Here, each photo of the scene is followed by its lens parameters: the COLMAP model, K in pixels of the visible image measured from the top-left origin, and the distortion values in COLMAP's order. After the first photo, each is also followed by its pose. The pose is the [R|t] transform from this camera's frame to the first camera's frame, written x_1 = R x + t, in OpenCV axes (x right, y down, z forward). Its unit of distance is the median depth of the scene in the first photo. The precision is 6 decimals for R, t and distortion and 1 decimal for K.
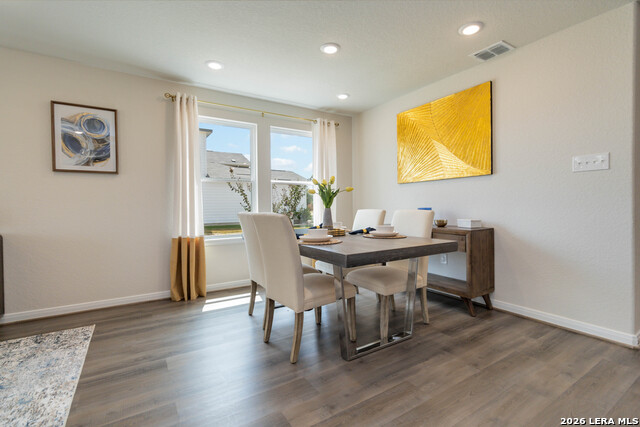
lens RADIAL K [[298.2, 0, 326.4], [0, 298.2, 211.1], [0, 0, 1]] dist [0.004484, -0.000548]
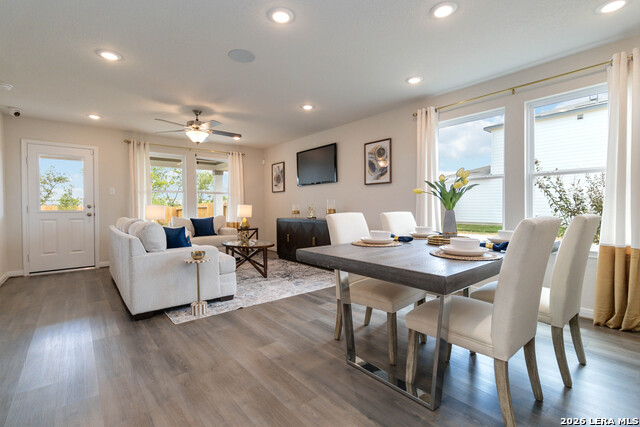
lens RADIAL K [[298.2, 0, 319.1], [0, 298.2, 209.8], [0, 0, 1]] dist [0.004484, -0.000548]
pose [[0.109078, 0.018454, -0.993862, 0.719363], [-0.018294, 0.999696, 0.016554, -0.015544], [0.993865, 0.016376, 0.109382, 0.544514]]
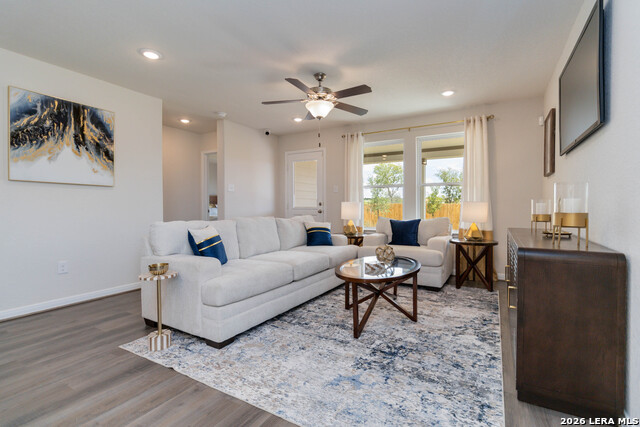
lens RADIAL K [[298.2, 0, 323.2], [0, 298.2, 209.6], [0, 0, 1]] dist [0.004484, -0.000548]
pose [[-0.889842, 0.011140, -0.456132, -0.364849], [-0.007052, 0.999247, 0.038161, -0.017754], [0.456214, 0.037174, -0.889093, 1.107197]]
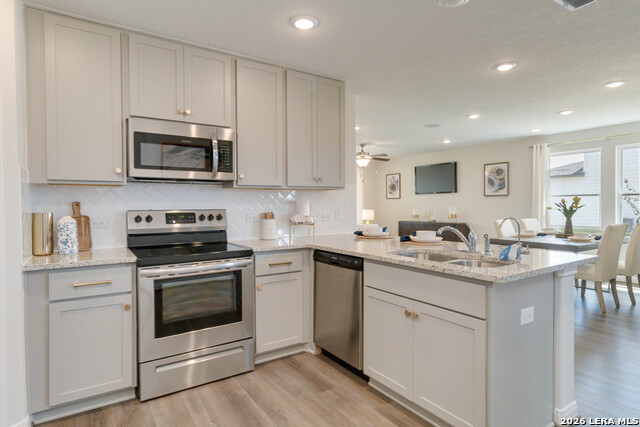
lens RADIAL K [[355.5, 0, 322.7], [0, 355.5, 207.6], [0, 0, 1]] dist [0.004242, 0.000497]
pose [[0.001303, 0.014655, -0.999892, 1.646515], [-0.018325, 0.999725, 0.014628, -0.063953], [0.999831, 0.018304, 0.001571, -0.181484]]
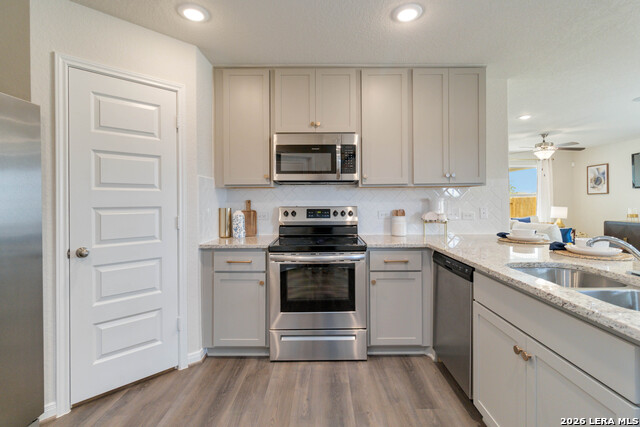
lens RADIAL K [[298.2, 0, 325.4], [0, 298.2, 199.5], [0, 0, 1]] dist [0.004484, -0.000548]
pose [[-0.549731, 0.003933, -0.835332, 1.477716], [-0.012390, 0.999841, 0.012862, -0.072243], [0.835250, 0.017420, -0.549595, -0.014914]]
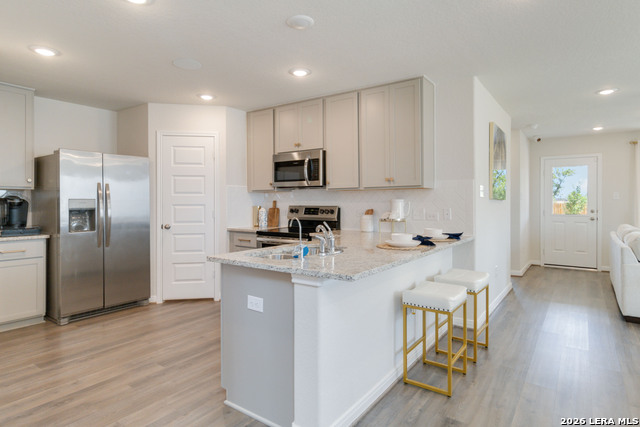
lens RADIAL K [[355.5, 0, 334.7], [0, 355.5, 202.4], [0, 0, 1]] dist [0.004242, 0.000497]
pose [[-0.926212, 0.006442, -0.376947, 1.156227], [-0.003451, 0.999667, 0.025563, -0.089543], [0.376986, 0.024977, -0.925882, 0.848179]]
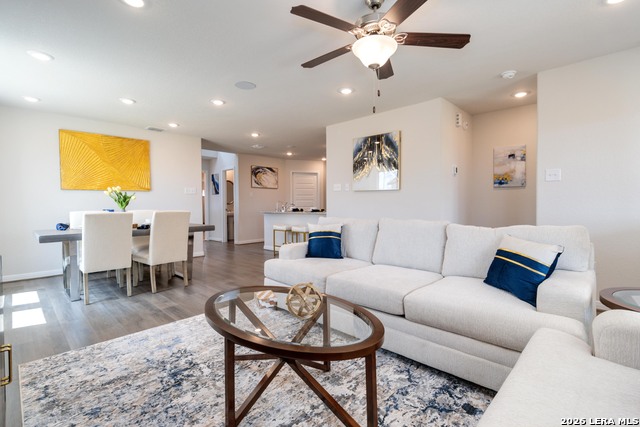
lens RADIAL K [[298.2, 0, 322.1], [0, 298.2, 207.6], [0, 0, 1]] dist [0.004484, -0.000548]
pose [[-0.231268, 0.002130, 0.972888, -1.524455], [0.034643, 0.999381, 0.006047, 0.010161], [-0.972273, 0.035103, -0.231199, 0.389819]]
